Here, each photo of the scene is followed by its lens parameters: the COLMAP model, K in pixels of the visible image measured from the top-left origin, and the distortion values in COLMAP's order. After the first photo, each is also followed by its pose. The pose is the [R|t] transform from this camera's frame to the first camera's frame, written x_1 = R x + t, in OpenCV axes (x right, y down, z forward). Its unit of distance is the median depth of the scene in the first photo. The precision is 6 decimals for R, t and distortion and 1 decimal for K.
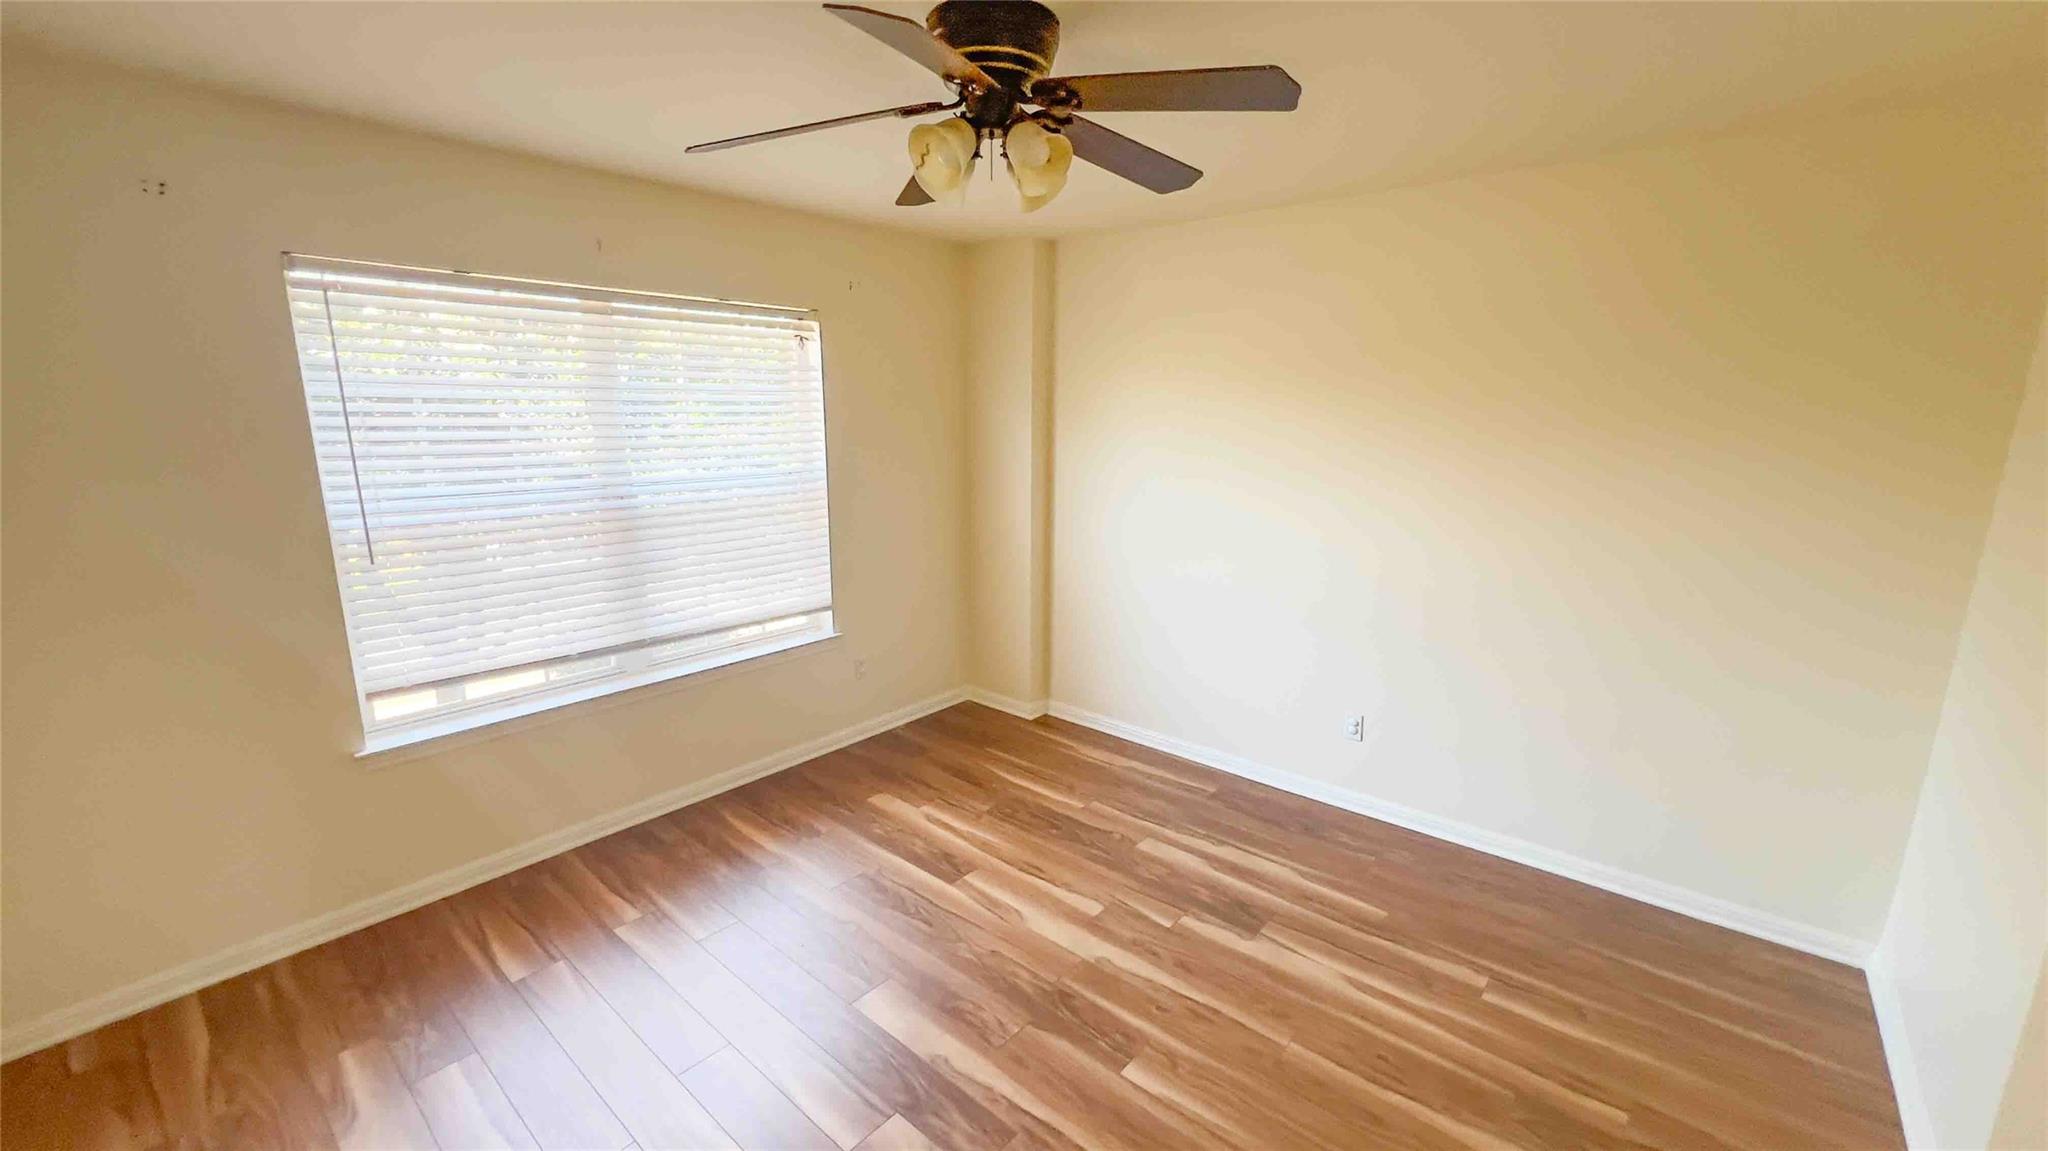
lens RADIAL K [[820.0, 0, 1017.3], [0, 820.0, 583.6], [0, 0, 1]] dist [0.000325, -0.000094]
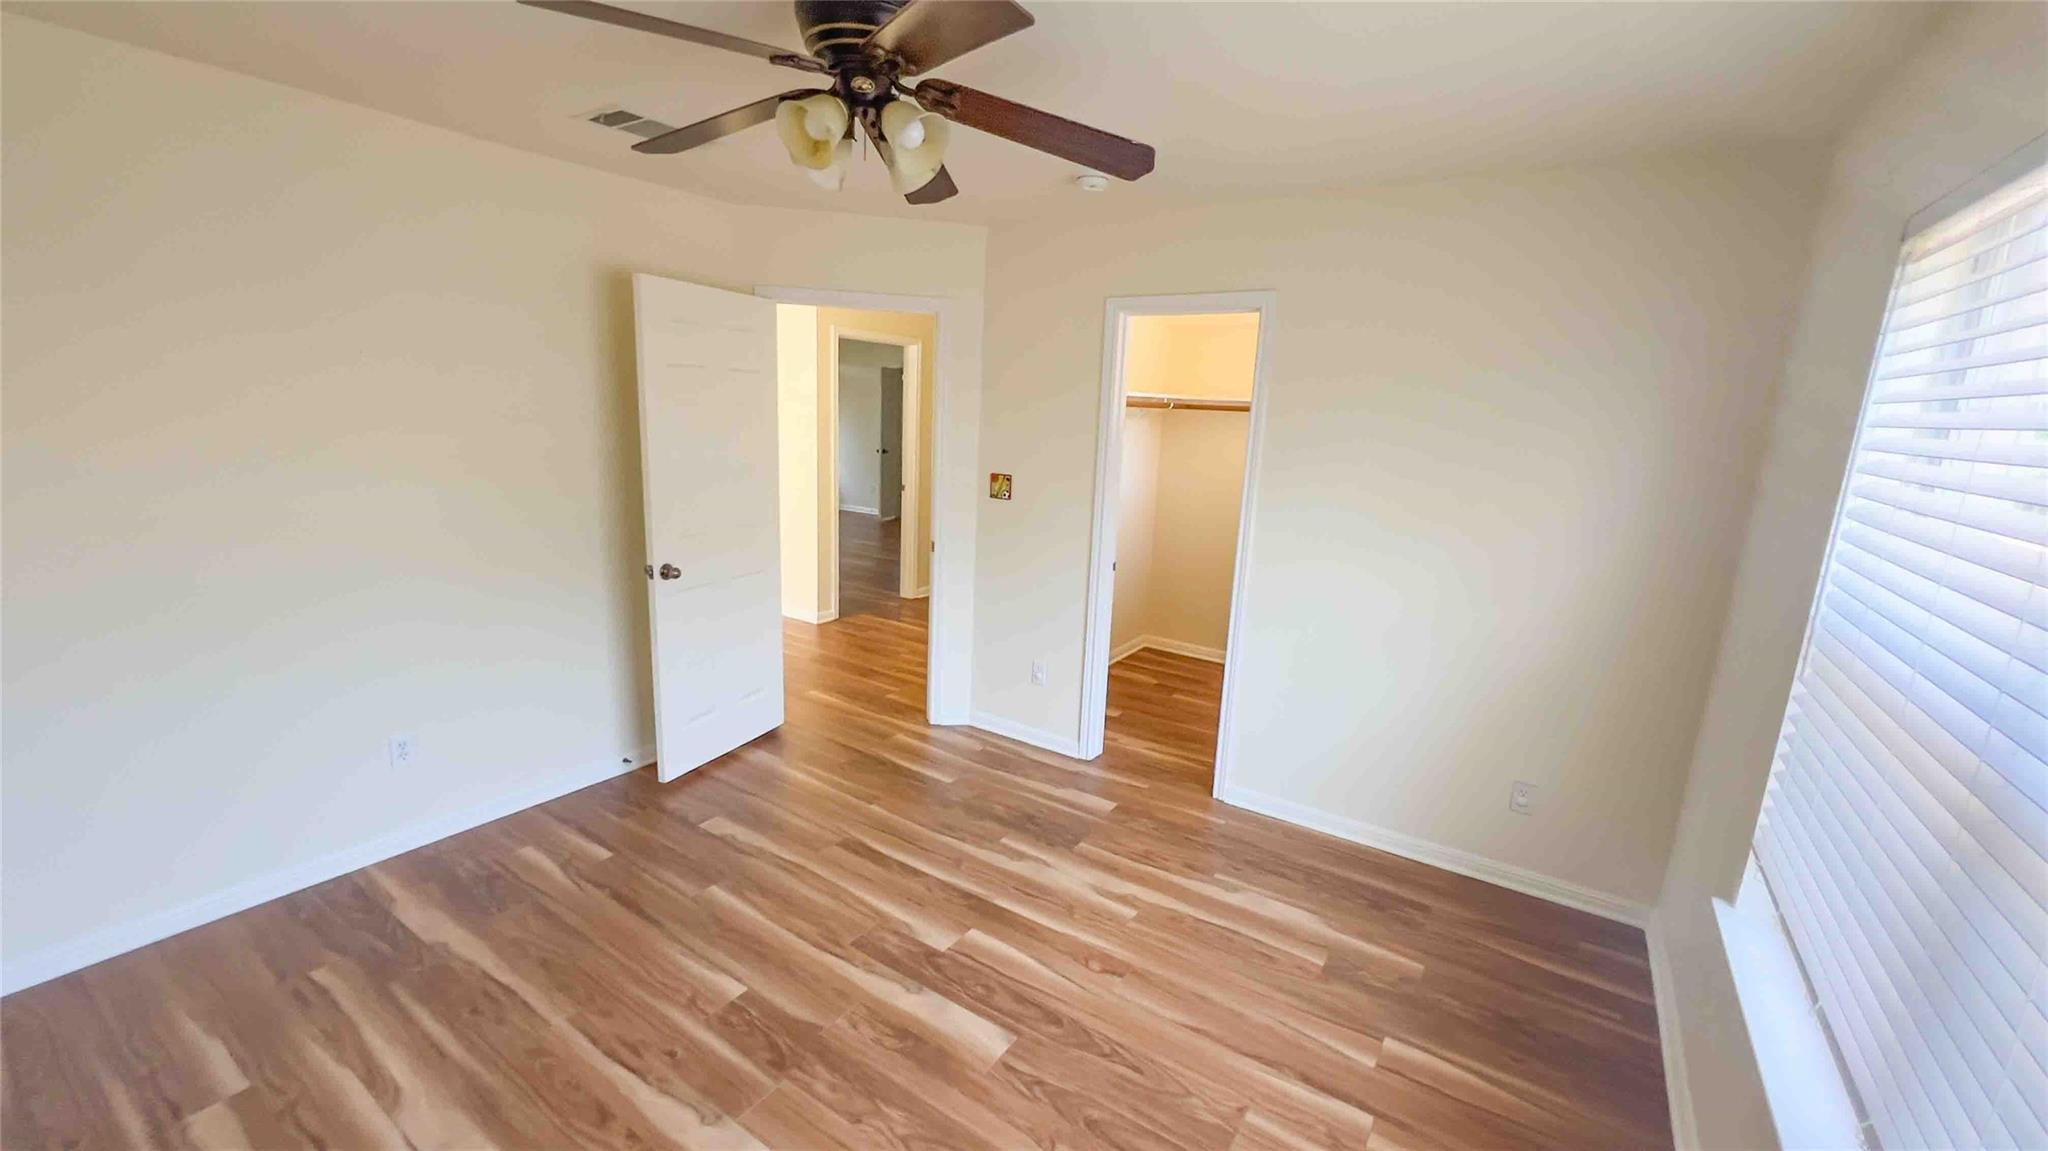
lens RADIAL K [[820.0, 0, 1017.3], [0, 820.0, 583.6], [0, 0, 1]] dist [0.000325, -0.000094]
pose [[-0.991351, -0.021081, -0.129536, -0.074623], [-0.073849, 0.905531, 0.417803, -0.360135], [0.108491, 0.423755, -0.899256, 1.676784]]
